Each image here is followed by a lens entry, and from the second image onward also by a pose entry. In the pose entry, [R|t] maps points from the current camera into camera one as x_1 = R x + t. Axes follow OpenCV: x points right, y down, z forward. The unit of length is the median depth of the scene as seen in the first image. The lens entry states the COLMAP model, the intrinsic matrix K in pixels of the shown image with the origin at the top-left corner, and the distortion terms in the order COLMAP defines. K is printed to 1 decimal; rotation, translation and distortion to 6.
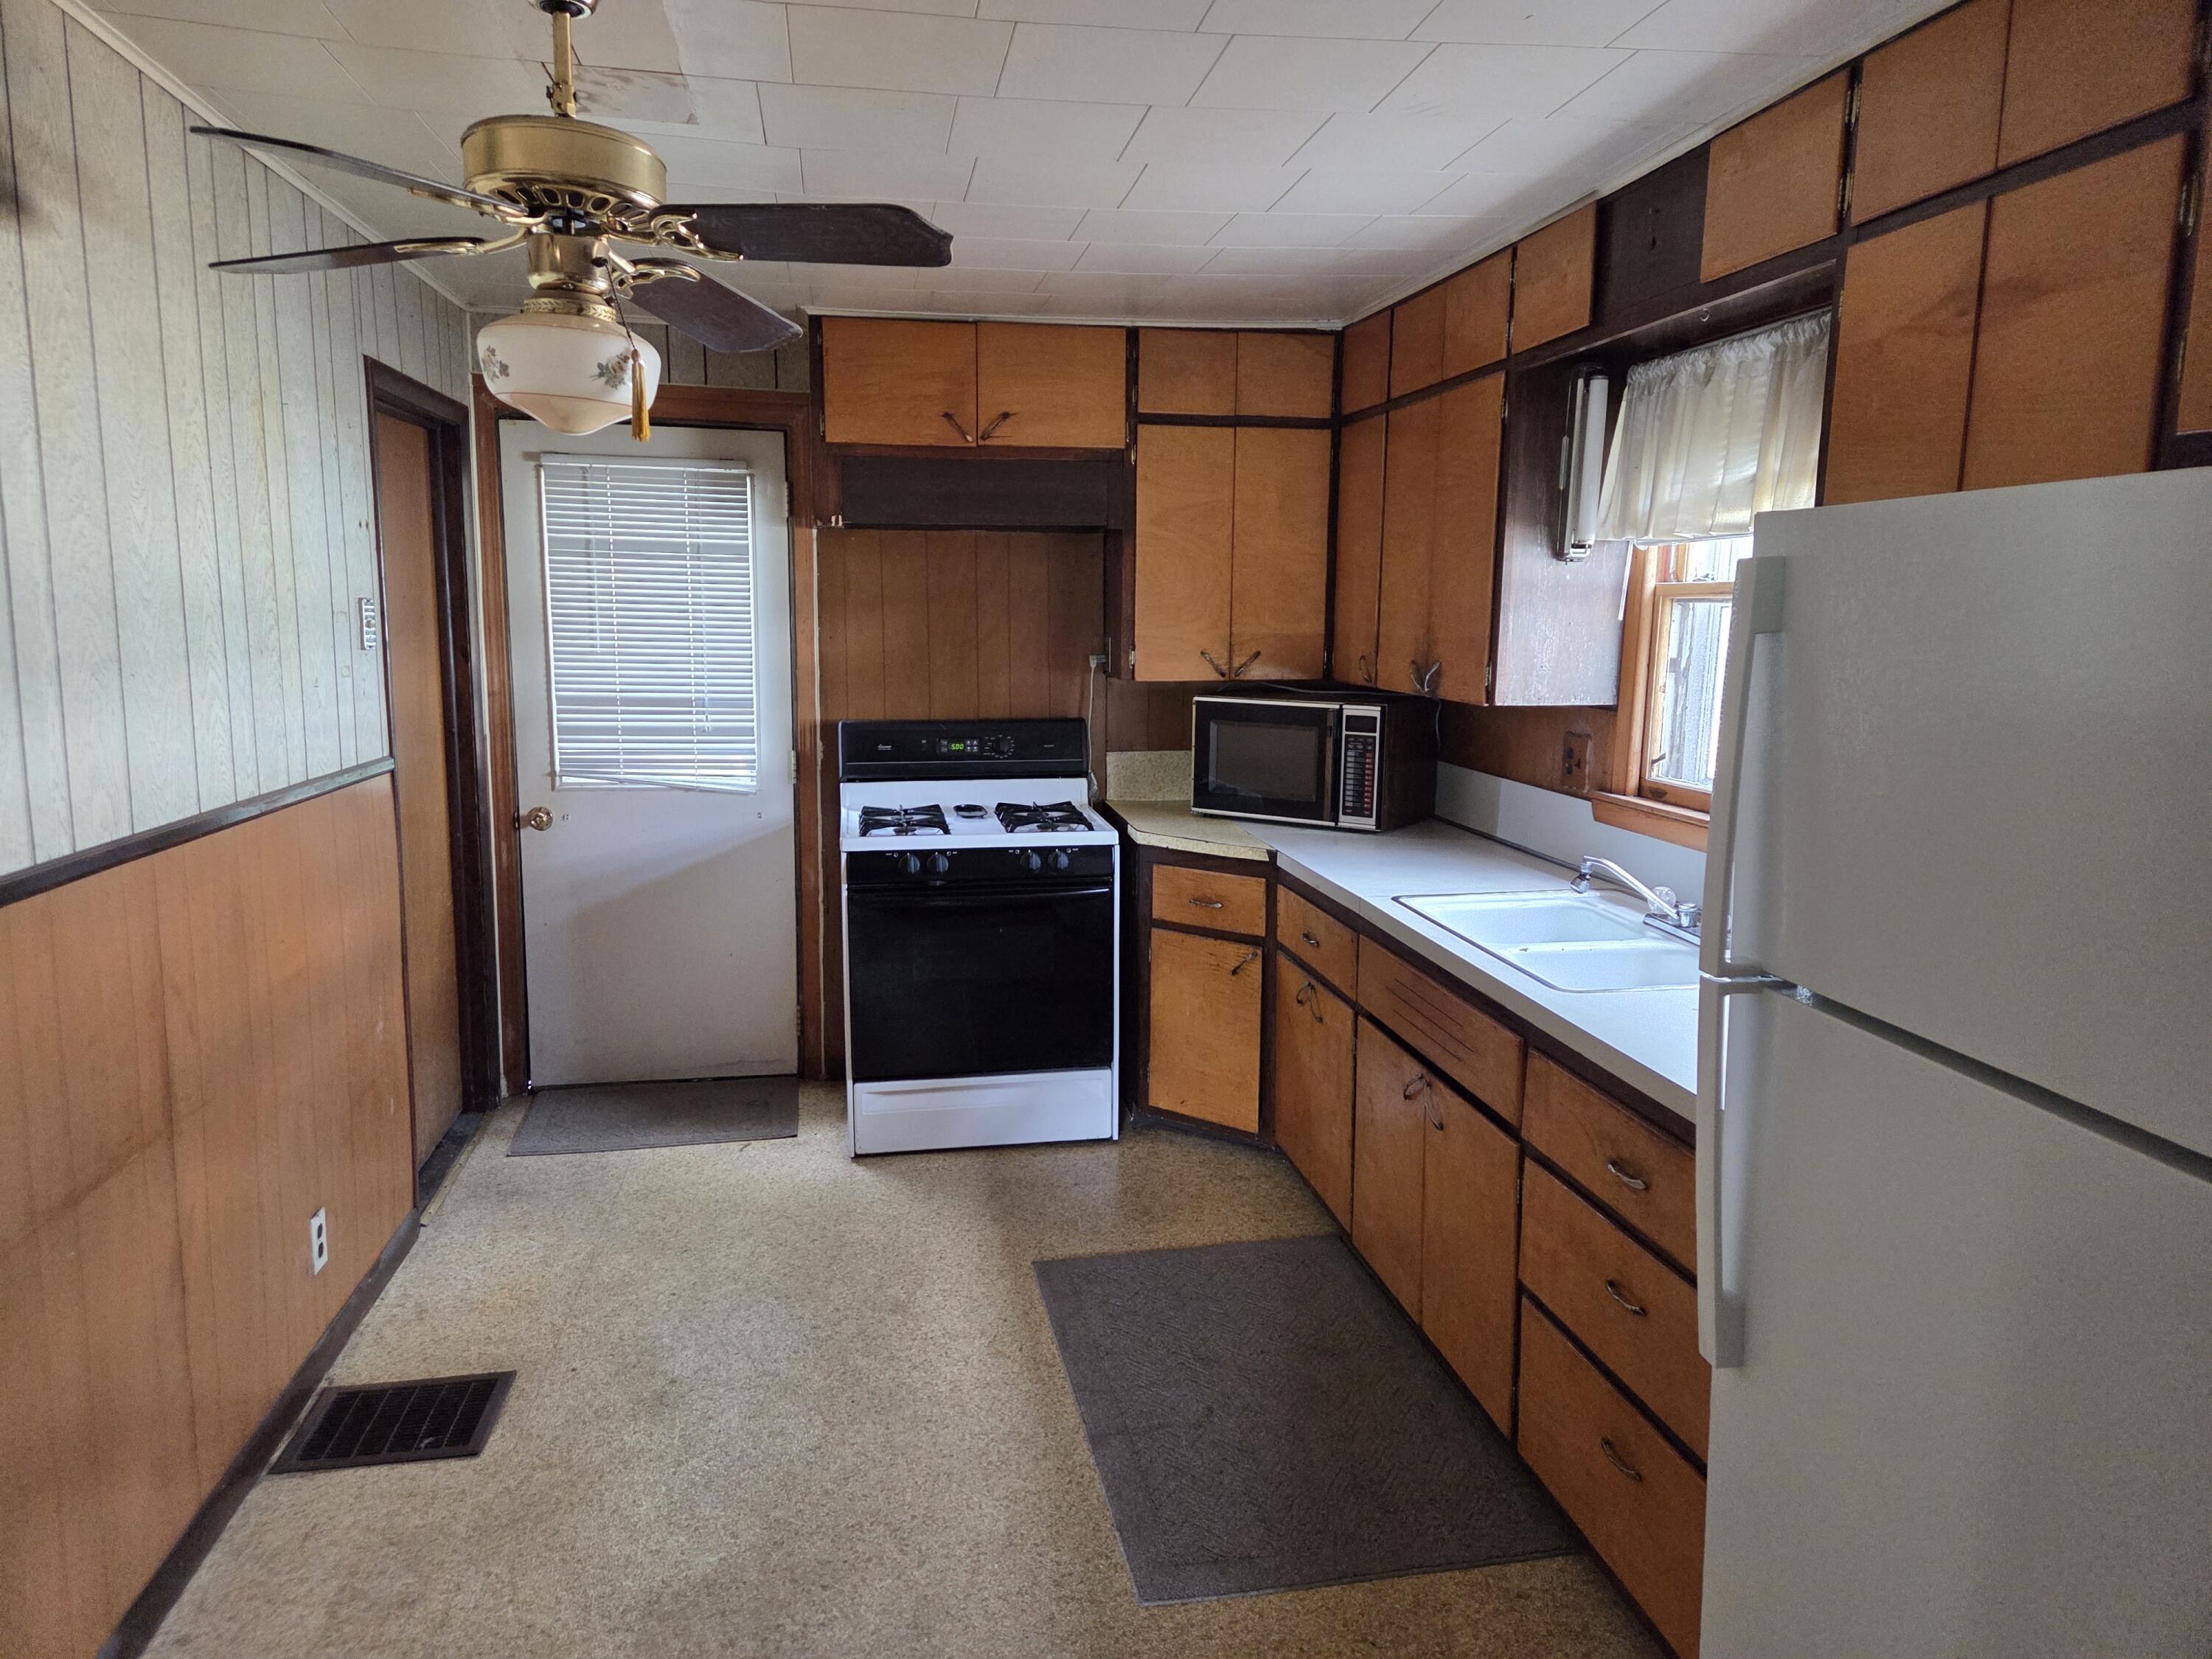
lens RADIAL K [[1452.5, 0, 1103.4], [0, 1452.5, 826.6], [0, 0, 1]] dist [0.034468, -0.021322]
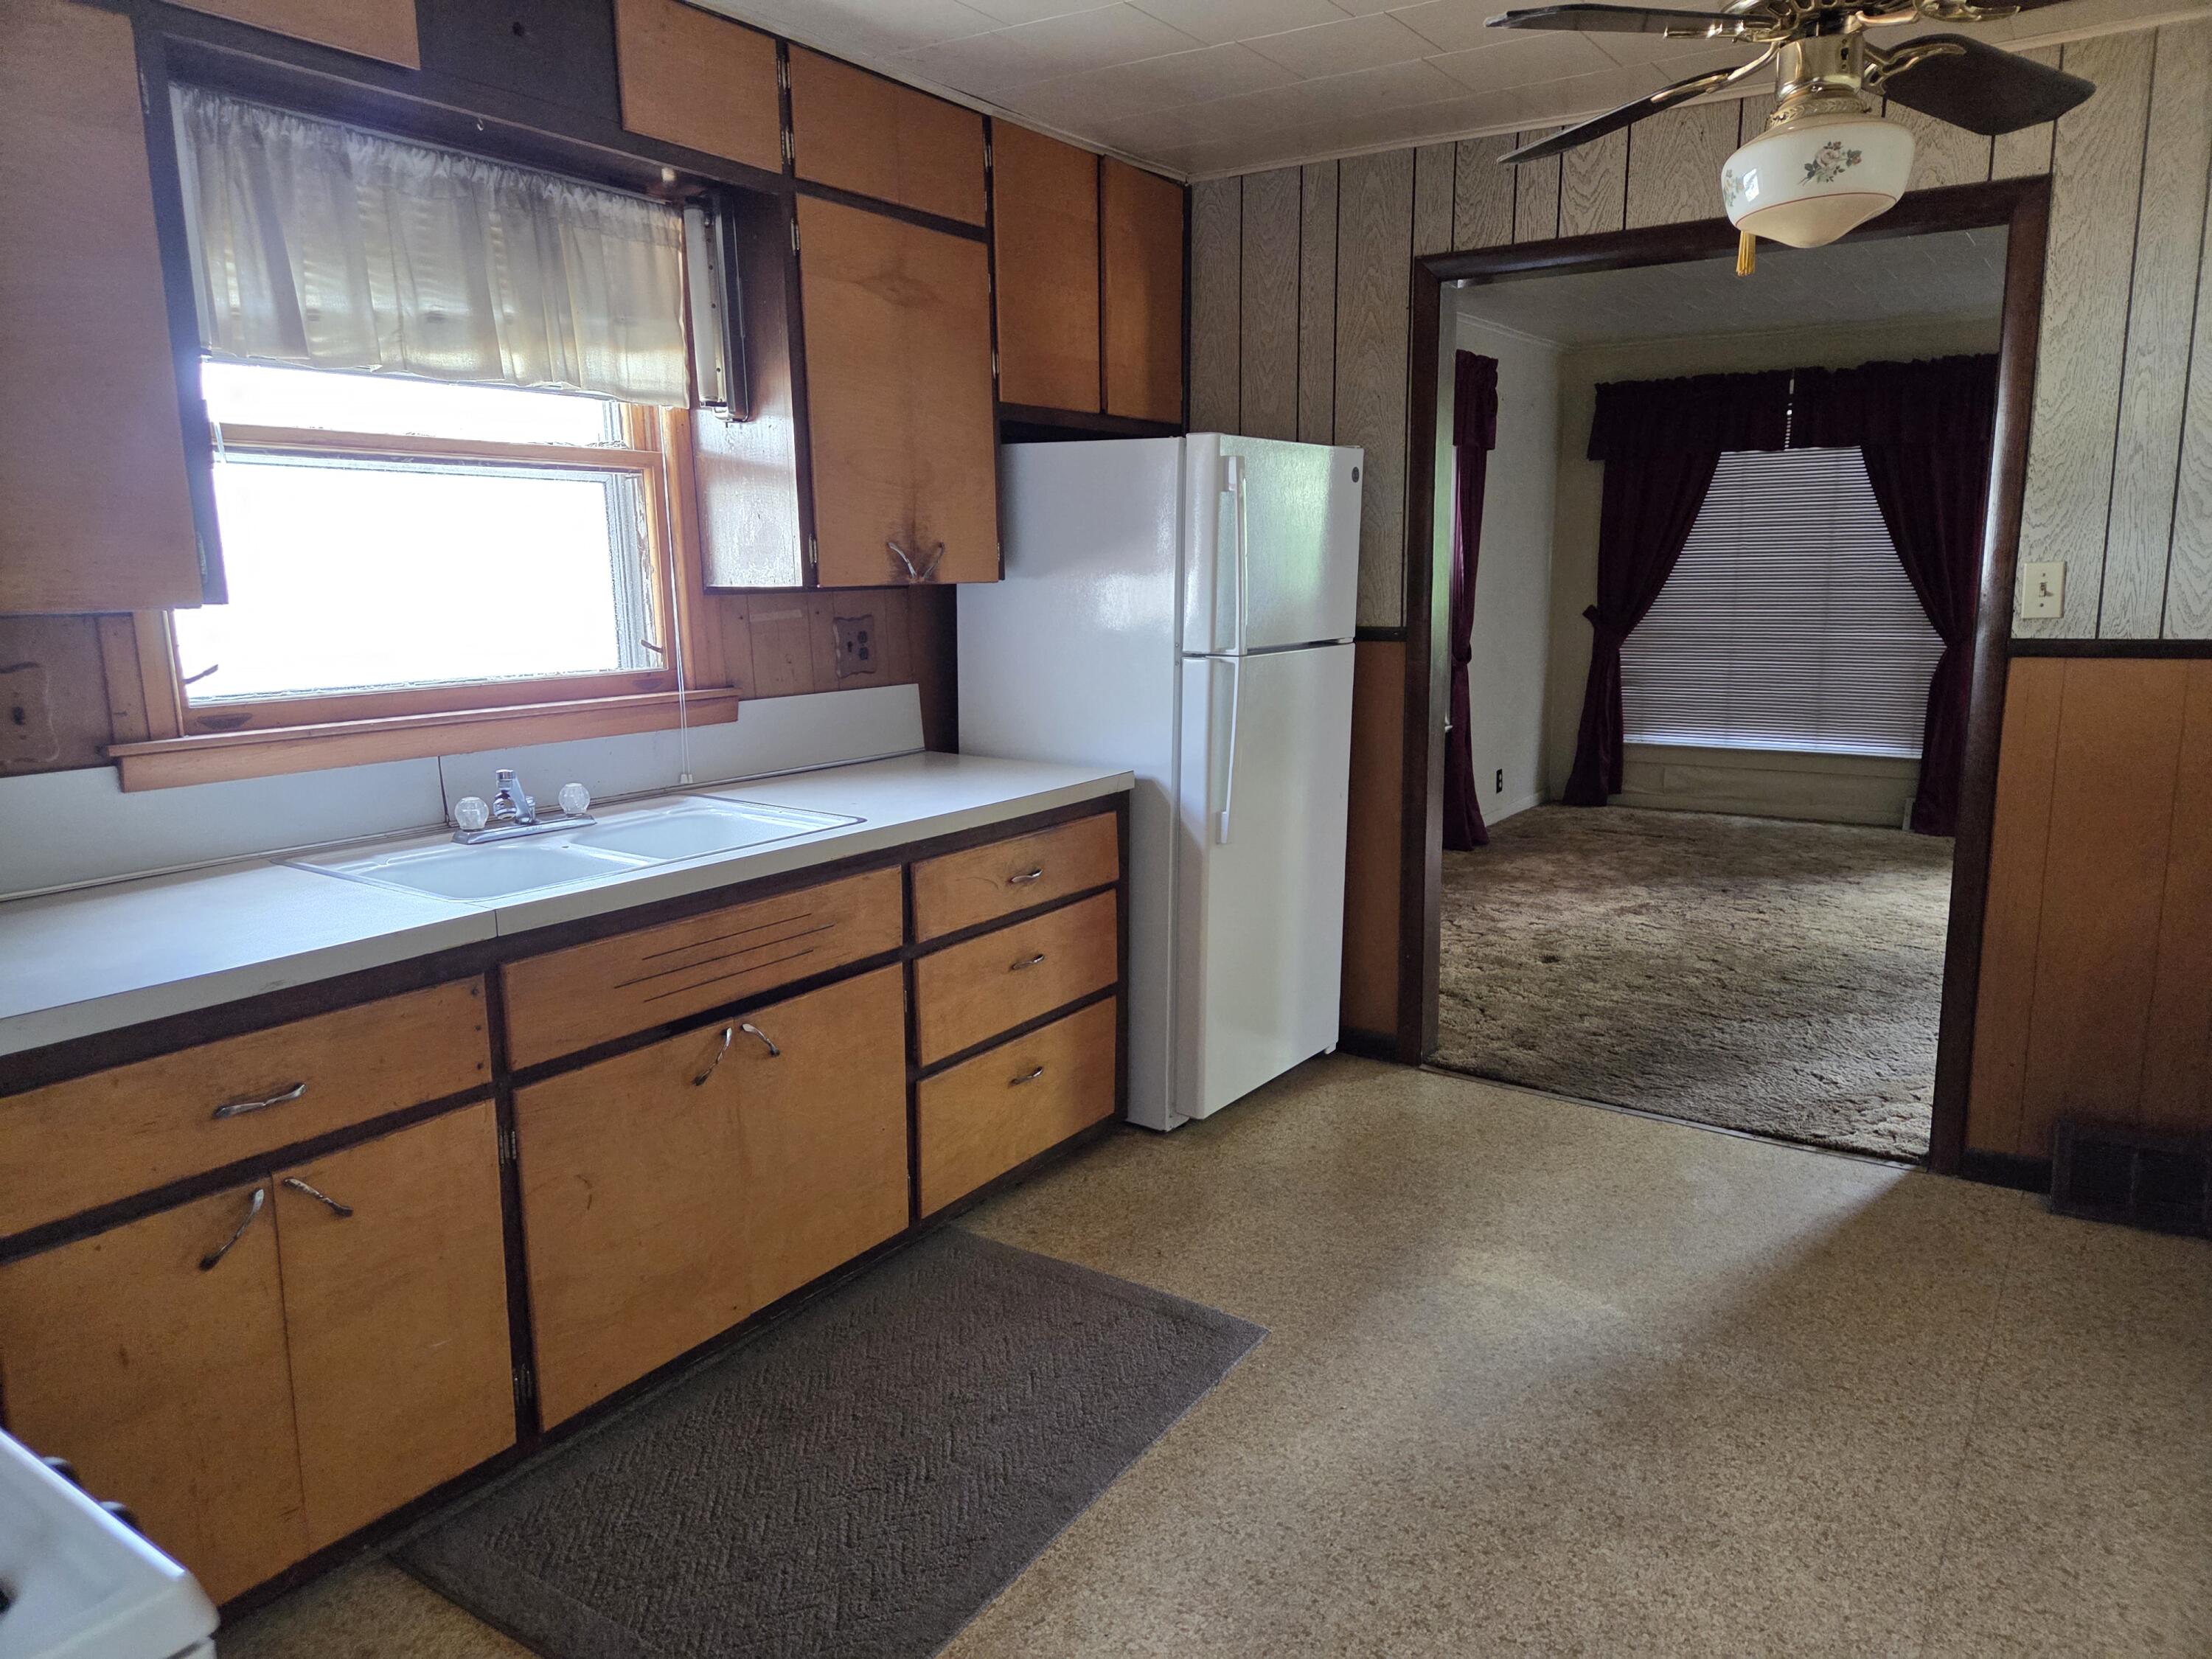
lens RADIAL K [[1452.5, 0, 1110.2], [0, 1452.5, 828.2], [0, 0, 1]] dist [0.034468, -0.021322]
pose [[-0.713220, -0.134812, 0.687854, -0.416962], [0.105293, 0.949590, 0.295285, -0.135478], [-0.692987, 0.283029, -0.663072, 1.157736]]
